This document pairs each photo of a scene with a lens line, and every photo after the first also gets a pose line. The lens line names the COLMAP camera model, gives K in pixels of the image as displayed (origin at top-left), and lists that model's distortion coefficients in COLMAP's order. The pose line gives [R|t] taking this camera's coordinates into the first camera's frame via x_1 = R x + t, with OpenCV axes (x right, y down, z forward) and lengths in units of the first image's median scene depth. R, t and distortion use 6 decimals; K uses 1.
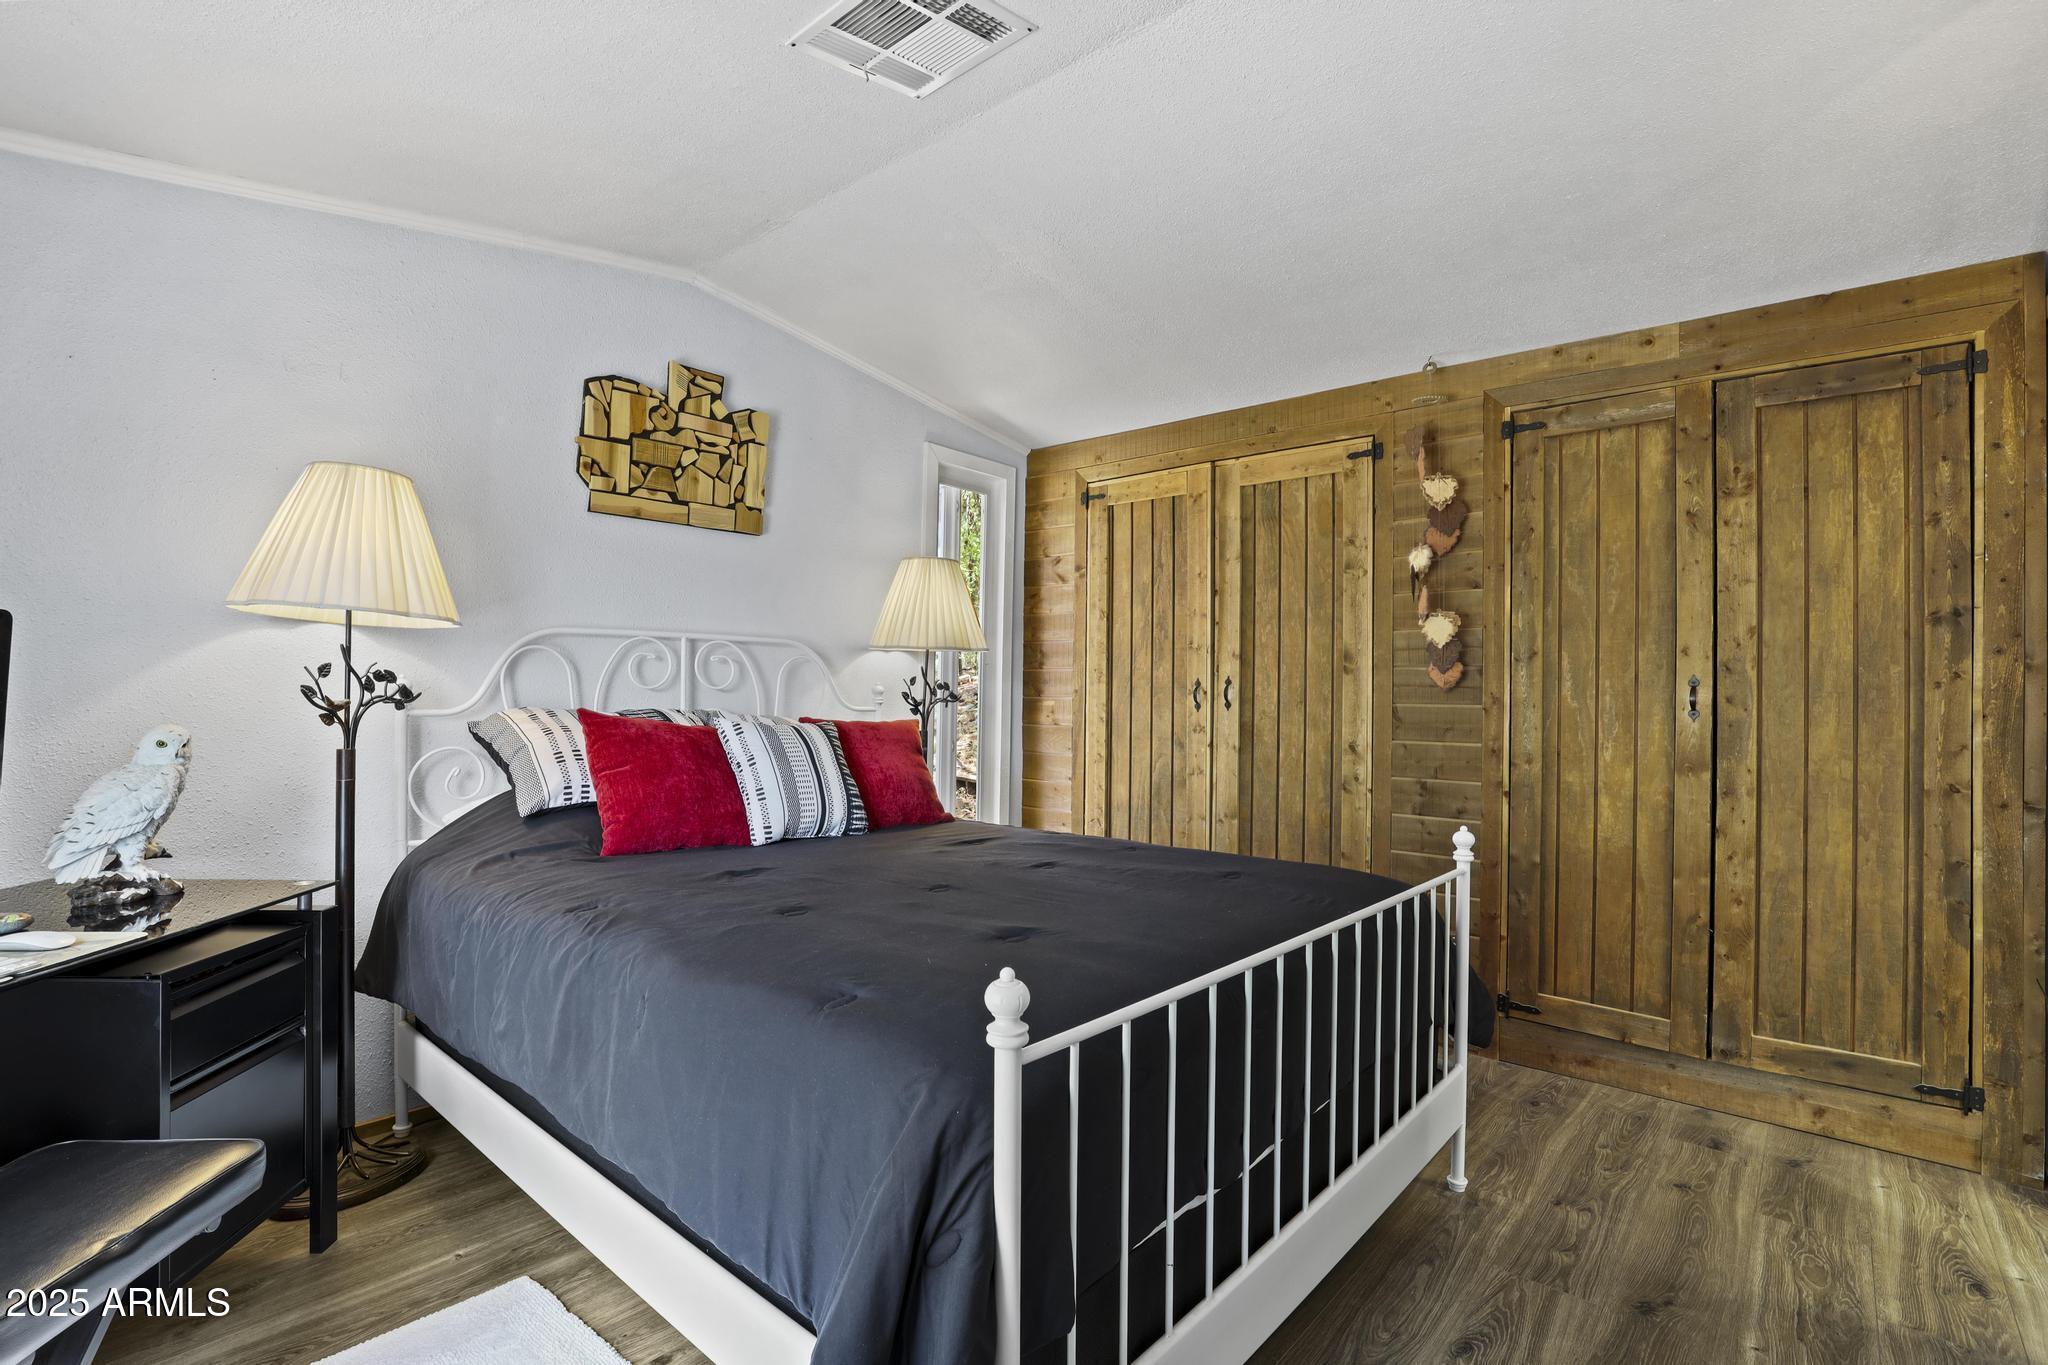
lens RADIAL K [[943.6, 0, 1026.2], [0, 943.6, 689.5], [0, 0, 1]] dist [-0.034637, 0.004361]
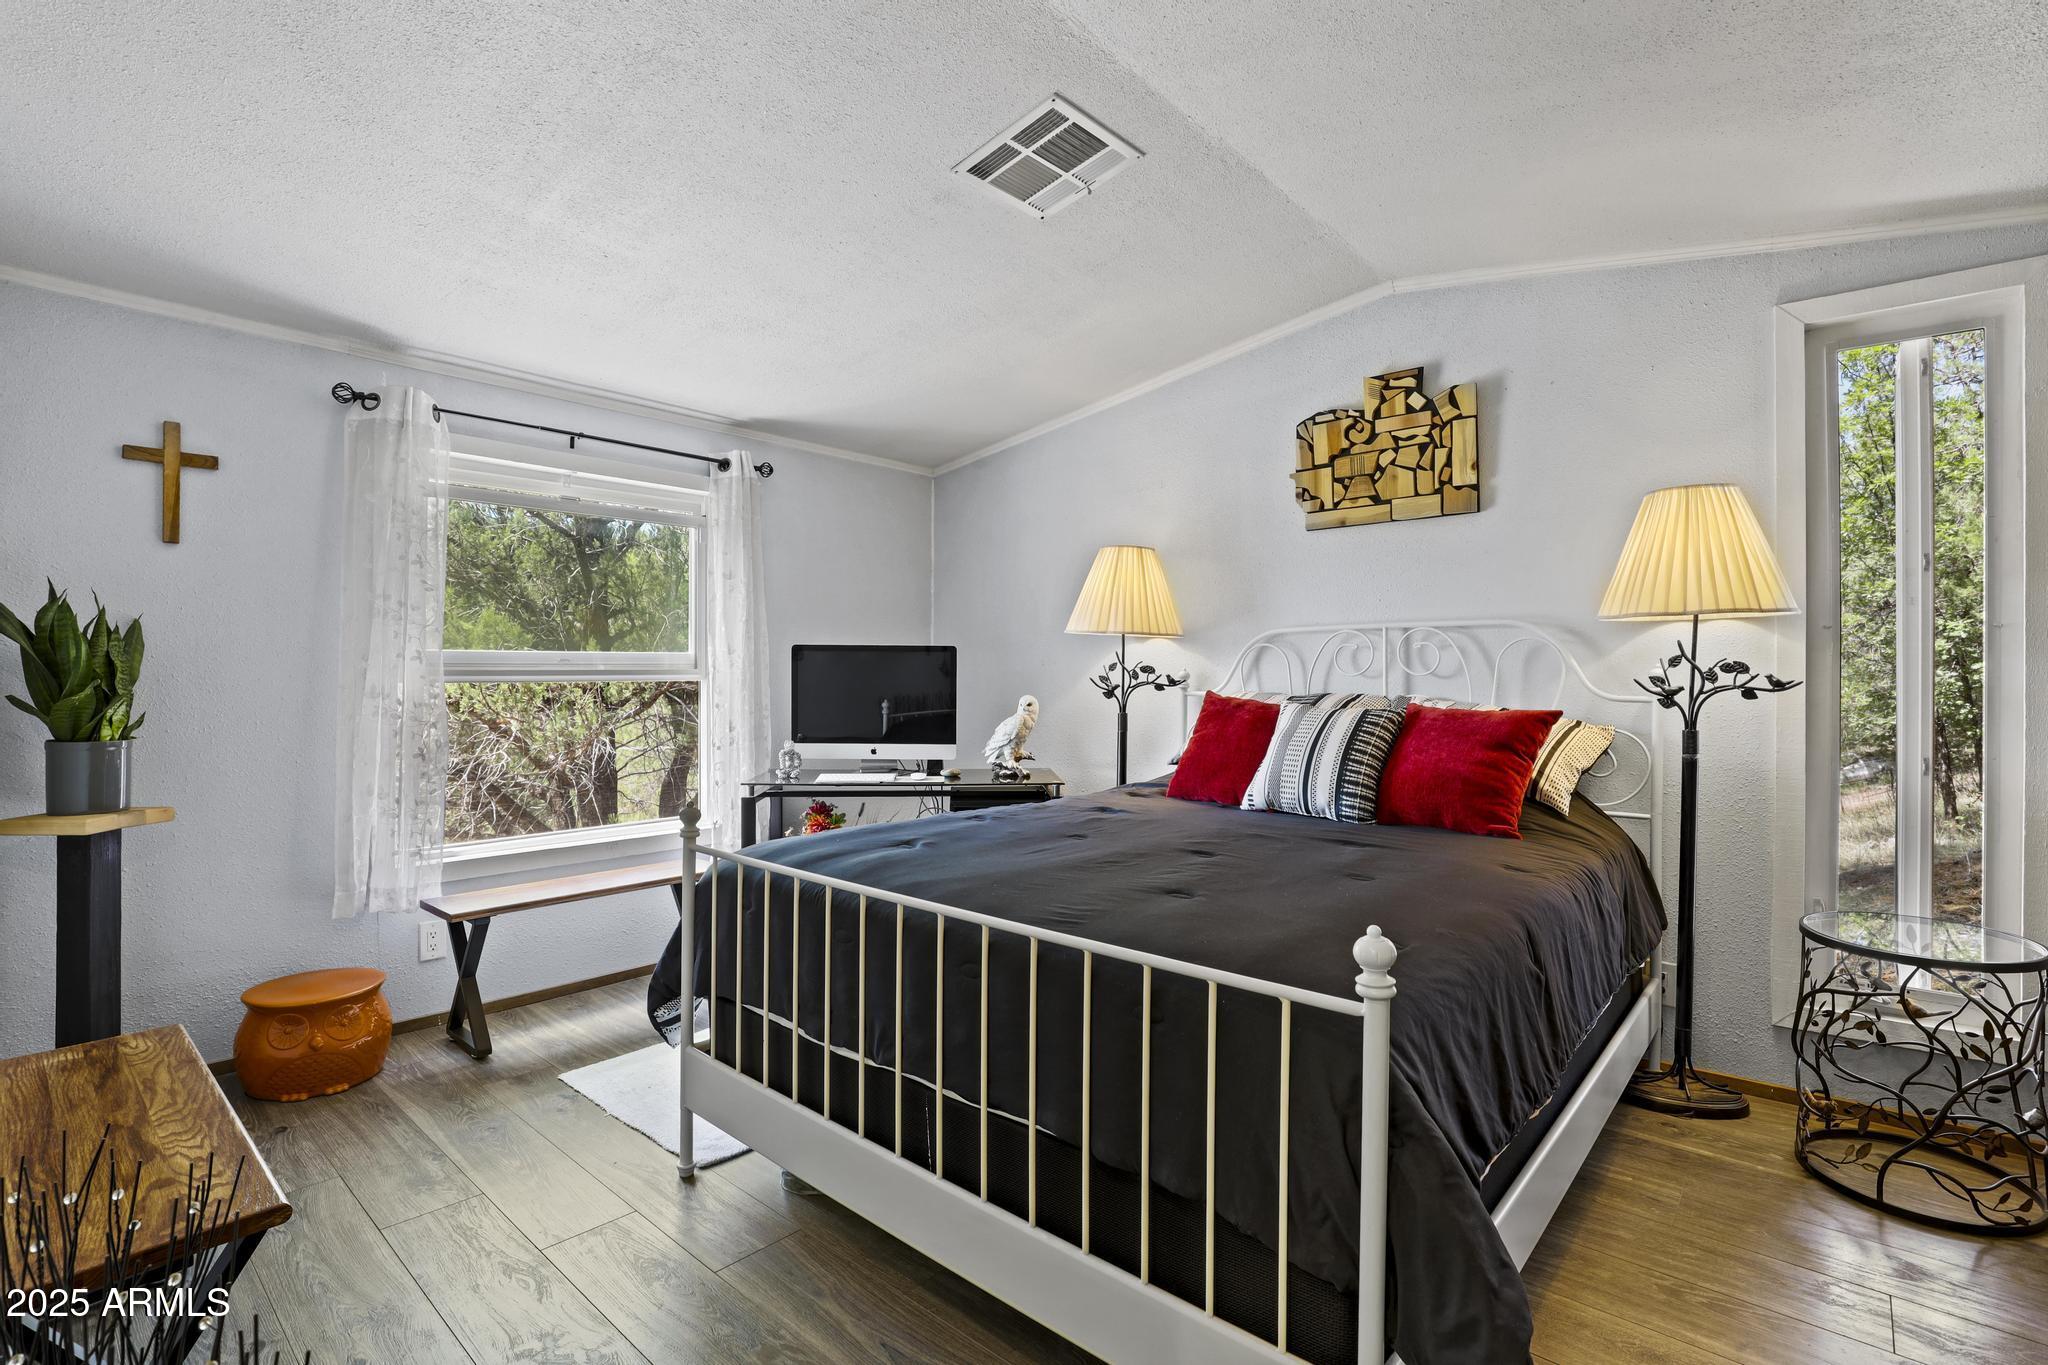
lens RADIAL K [[943.6, 0, 1025.9], [0, 943.6, 674.9], [0, 0, 1]] dist [-0.034637, 0.004361]
pose [[0.007096, -0.011796, -0.999905, 0.710413], [0.004759, 0.999919, -0.011762, 0.009842], [0.999964, -0.004675, 0.007151, 0.586821]]
